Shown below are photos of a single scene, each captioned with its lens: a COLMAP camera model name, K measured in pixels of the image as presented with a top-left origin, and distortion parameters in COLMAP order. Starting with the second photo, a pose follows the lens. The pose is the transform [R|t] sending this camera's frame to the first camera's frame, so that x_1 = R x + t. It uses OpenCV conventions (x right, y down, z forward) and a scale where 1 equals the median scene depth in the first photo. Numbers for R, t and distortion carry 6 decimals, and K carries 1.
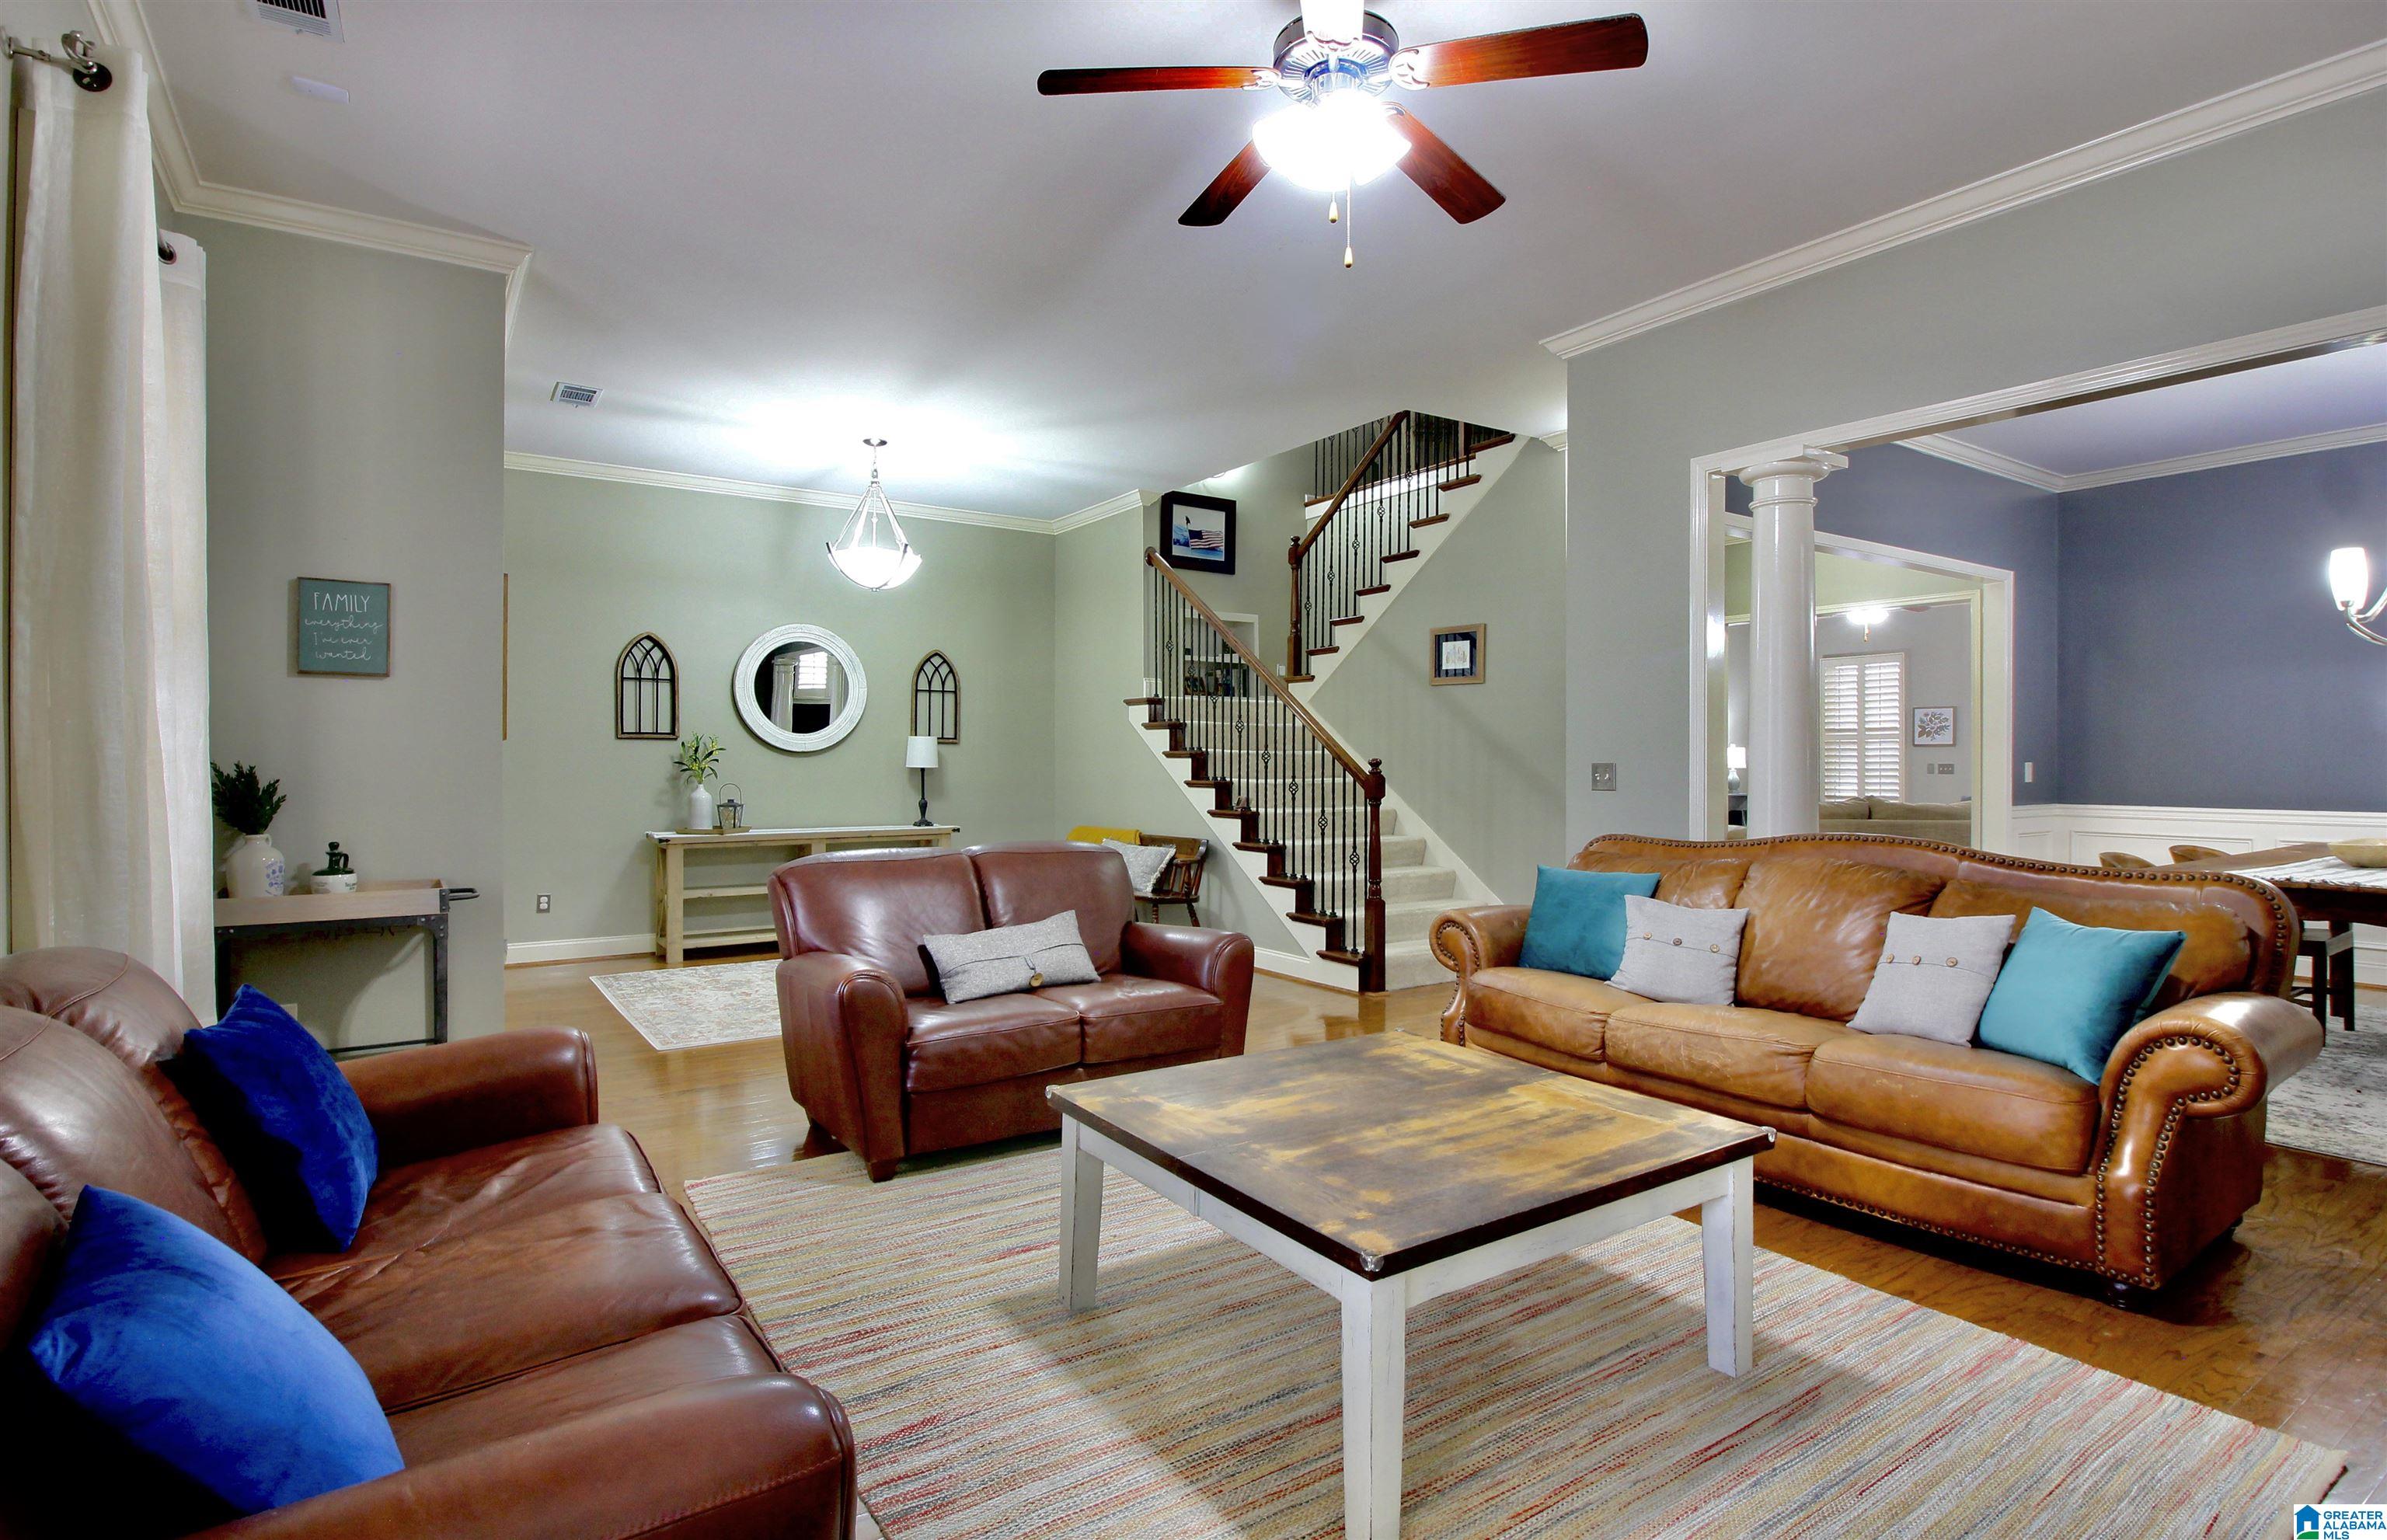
lens RADIAL K [[1257.8, 0, 1193.5], [0, 1257.8, 770.0], [0, 0, 1]] dist [0.002856, -0.000080]
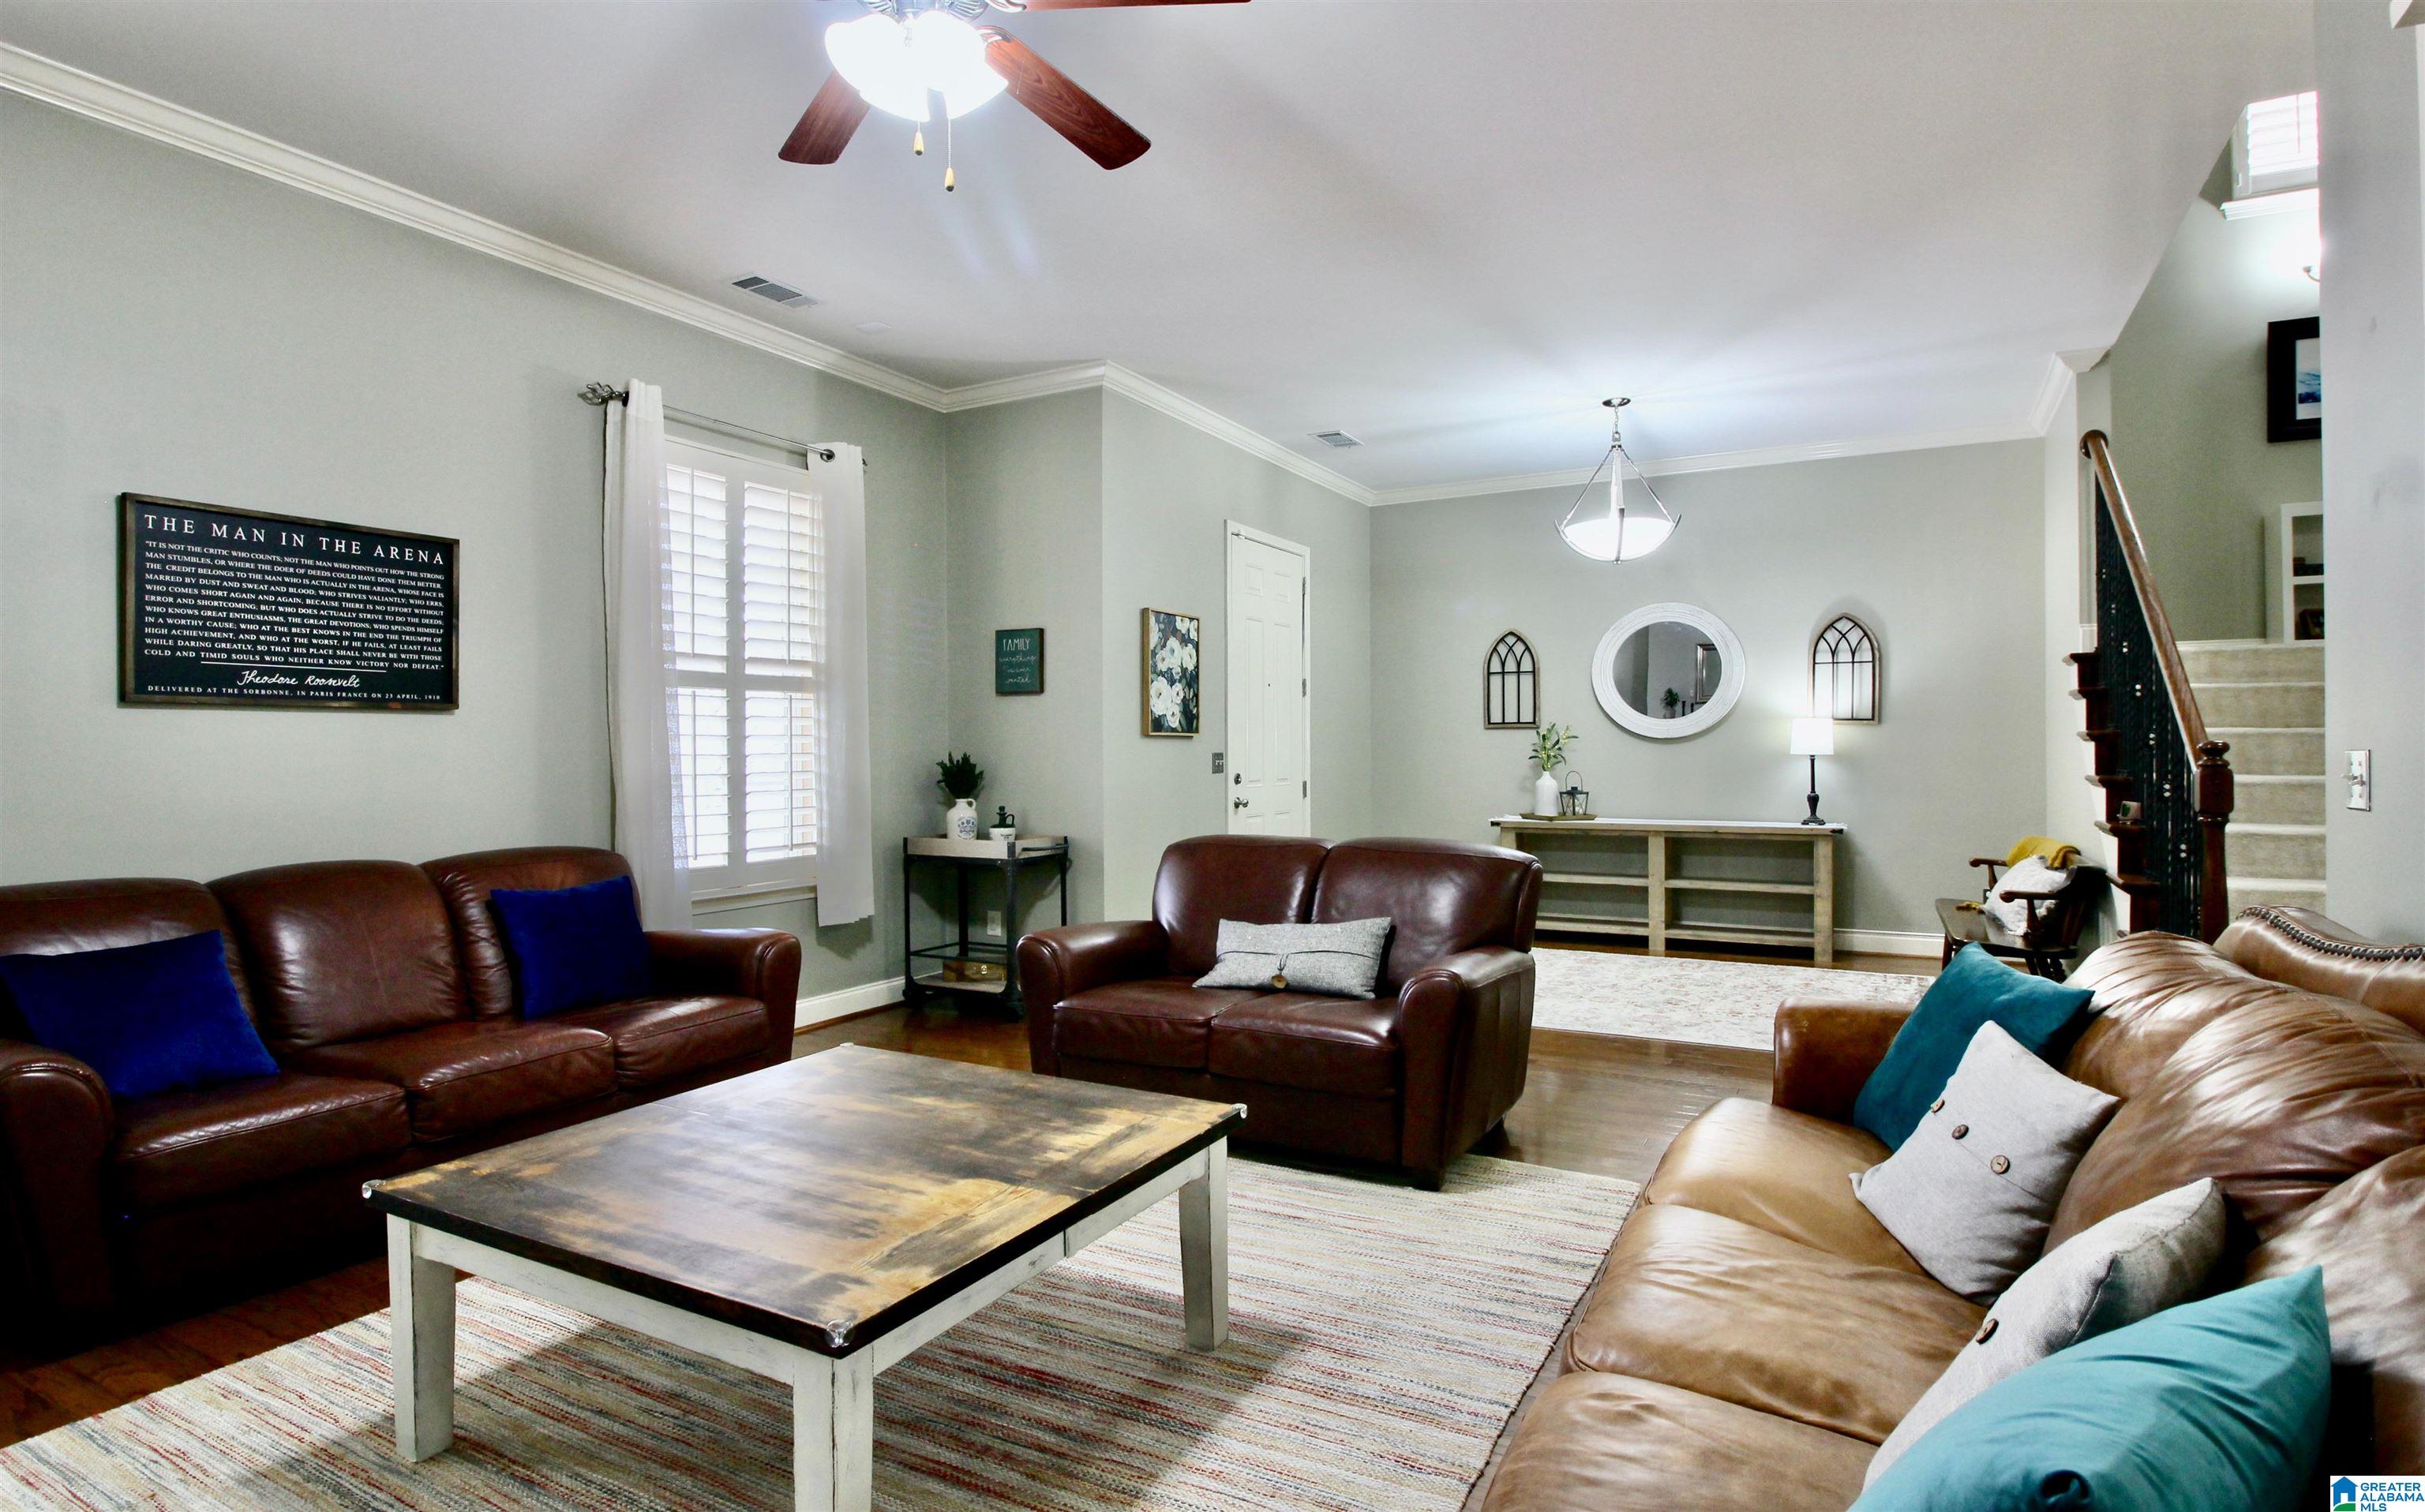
lens RADIAL K [[1221.6, 0, 1212.5], [0, 1221.6, 756.0], [0, 0, 1]] dist [-0.001828, -0.000012]
pose [[0.429517, 0.001199, -0.903058, 0.732739], [-0.000806, 0.999999, 0.000945, -0.003553], [0.903058, 0.000322, 0.429518, 0.603198]]
